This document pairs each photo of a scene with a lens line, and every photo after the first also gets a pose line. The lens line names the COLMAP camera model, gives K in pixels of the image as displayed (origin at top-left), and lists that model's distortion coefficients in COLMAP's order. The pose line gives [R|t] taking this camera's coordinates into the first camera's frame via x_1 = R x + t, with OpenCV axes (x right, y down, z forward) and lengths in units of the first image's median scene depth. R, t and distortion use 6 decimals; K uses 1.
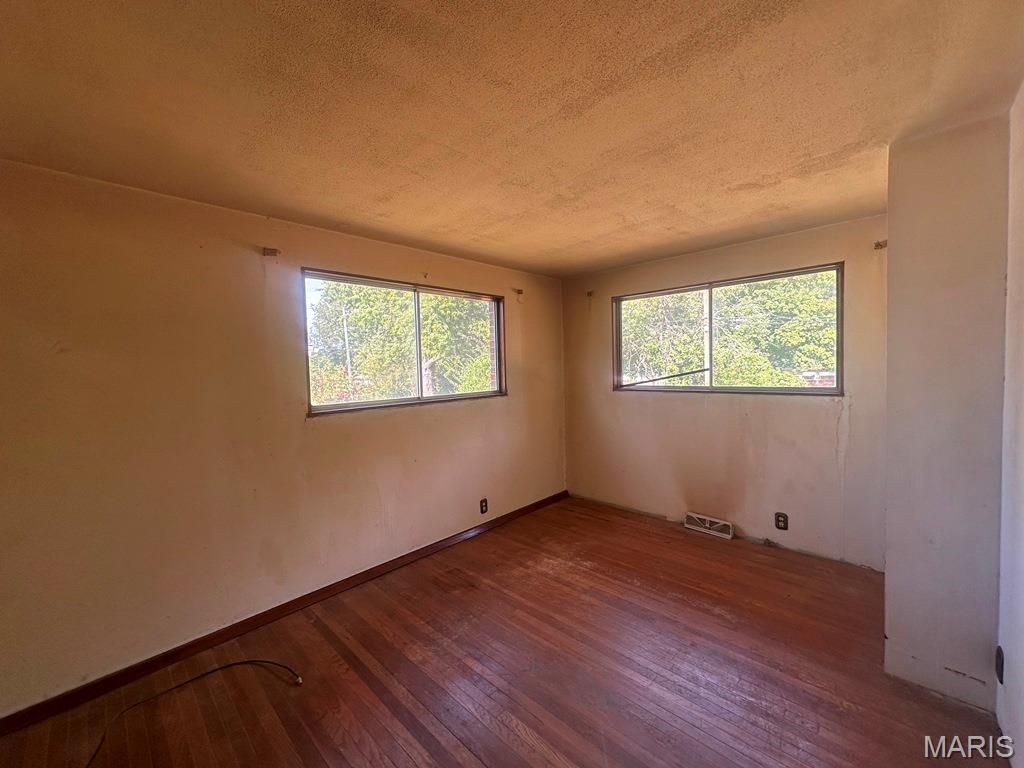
lens RADIAL K [[407.6, 0, 512.0], [0, 407.6, 384.0], [0, 0, 1]] dist [-0.001772, 0.000102]
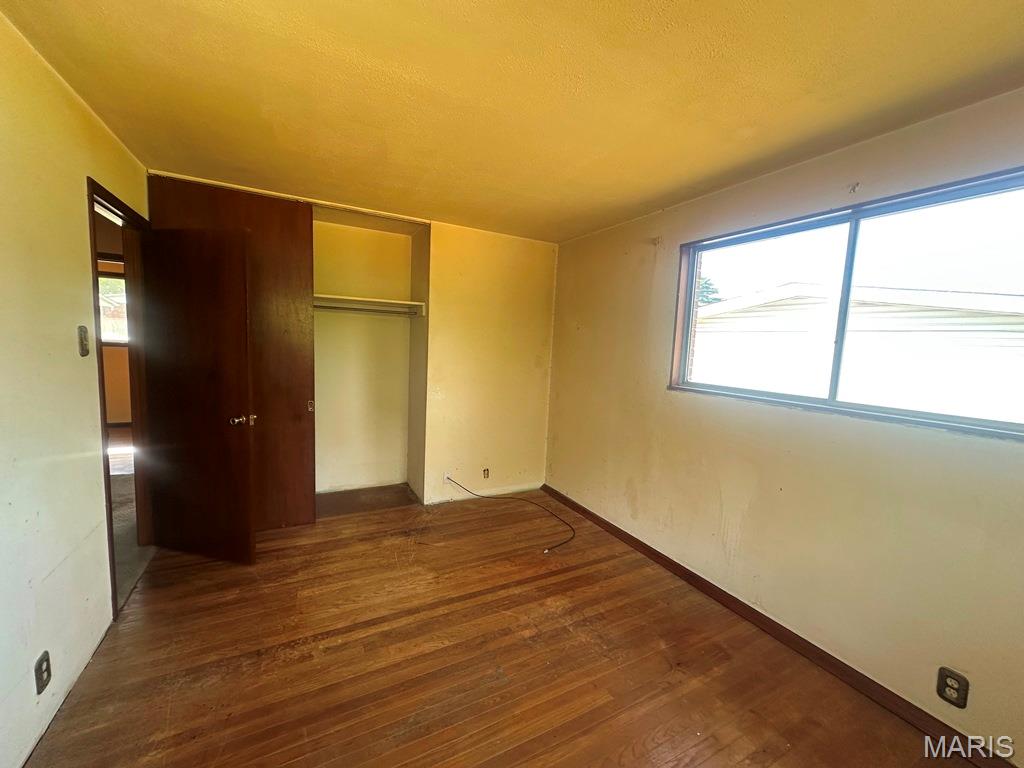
lens RADIAL K [[407.6, 0, 512.0], [0, 407.6, 384.0], [0, 0, 1]] dist [-0.001772, 0.000102]
pose [[-0.315282, 0.111057, -0.942477, 0.704316], [-0.079210, 0.986584, 0.142752, -0.057213], [0.945687, 0.119661, -0.302255, 1.057068]]
